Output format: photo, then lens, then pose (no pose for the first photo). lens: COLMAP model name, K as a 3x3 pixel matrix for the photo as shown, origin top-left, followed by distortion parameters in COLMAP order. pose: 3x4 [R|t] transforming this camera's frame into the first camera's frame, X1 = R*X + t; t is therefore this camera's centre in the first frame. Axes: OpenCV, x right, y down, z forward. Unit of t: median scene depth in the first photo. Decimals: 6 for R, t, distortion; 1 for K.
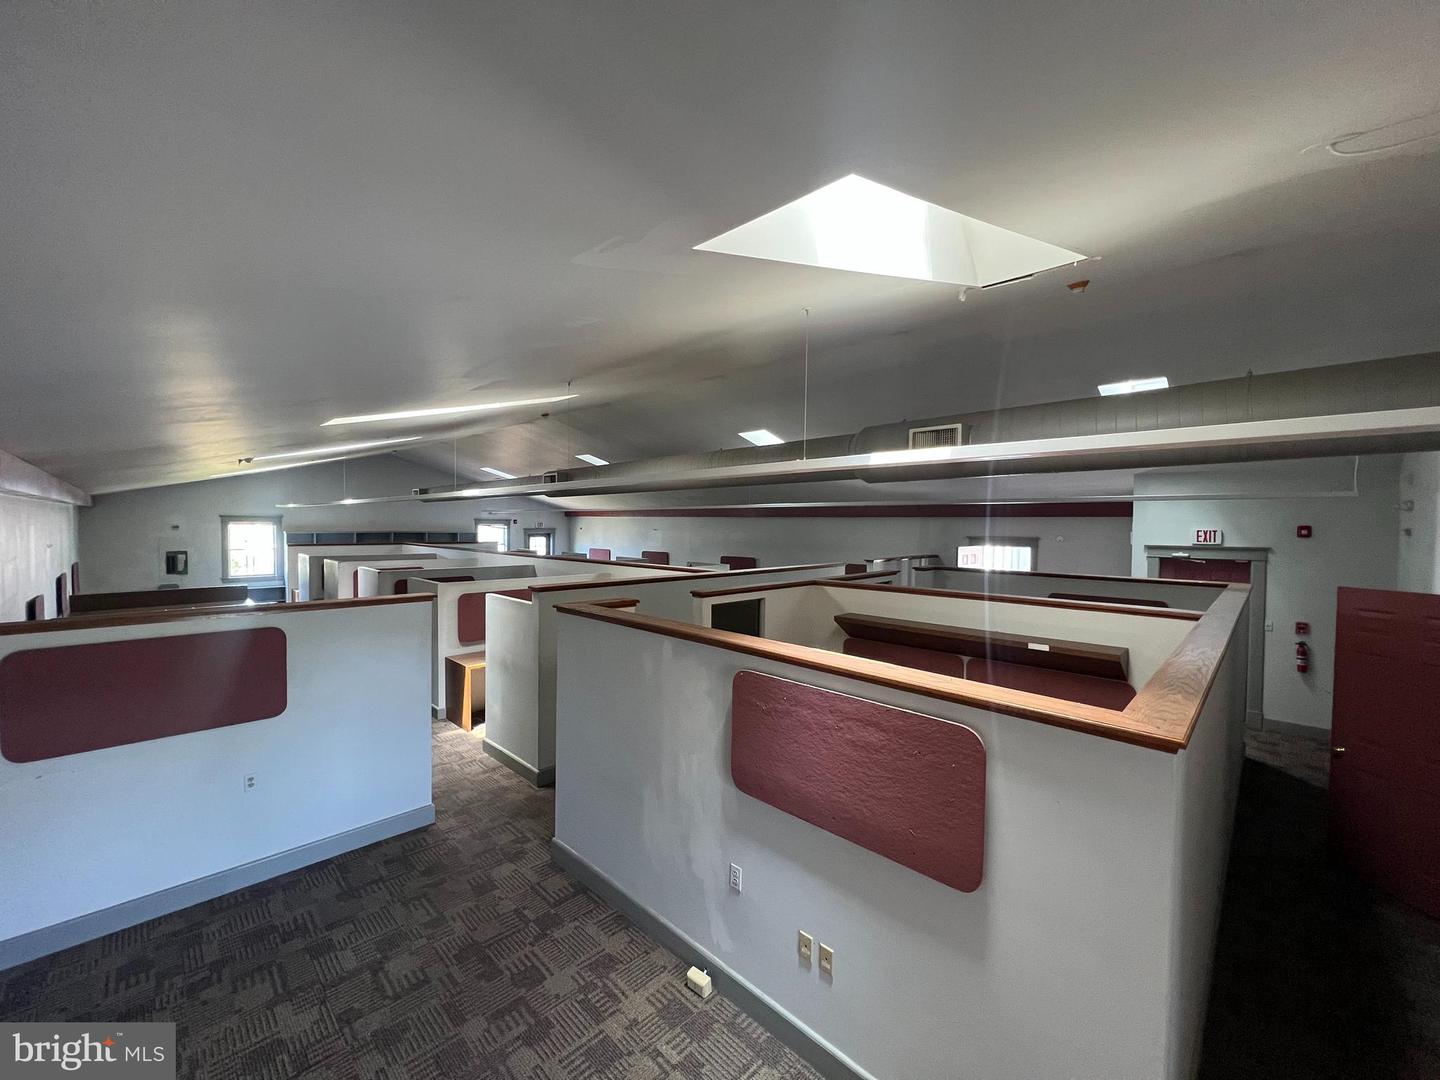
lens RADIAL K [[574.2, 0, 720.3], [0, 574.2, 541.7], [0, 0, 1]] dist [-0.002106, 0.000391]
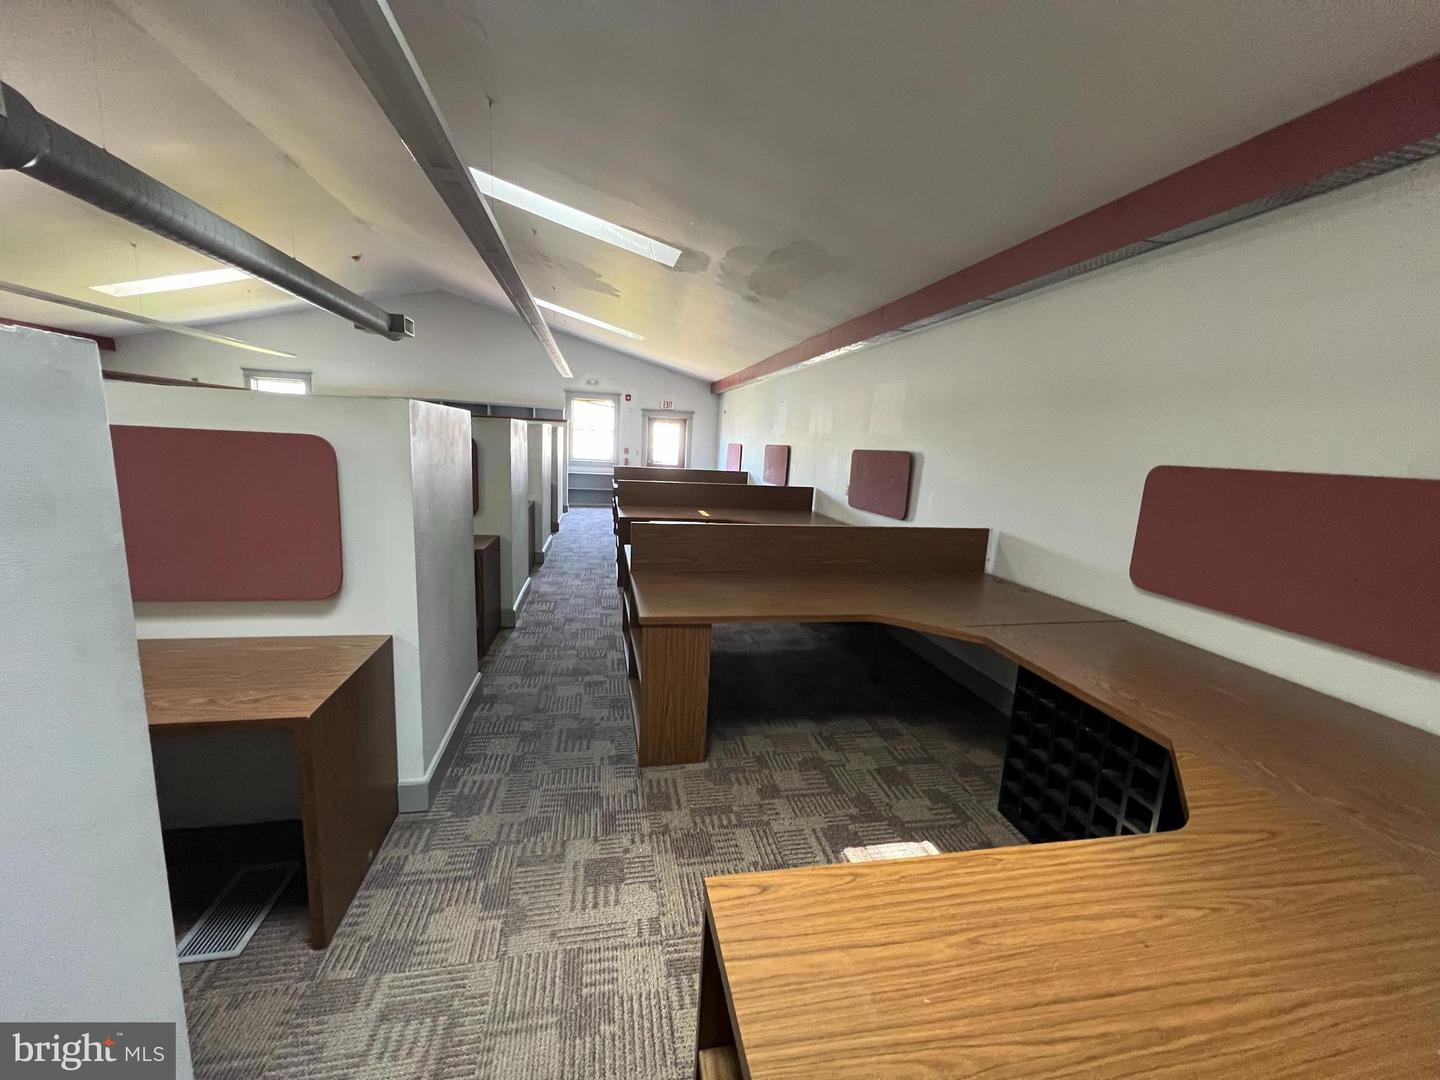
lens RADIAL K [[574.2, 0, 720.0], [0, 574.2, 541.9], [0, 0, 1]] dist [-0.002106, 0.000391]
pose [[0.823678, 0.127771, -0.552476, 0.447078], [-0.058475, 0.988229, 0.141368, 0.113401], [0.564035, -0.084136, 0.821453, 1.815376]]
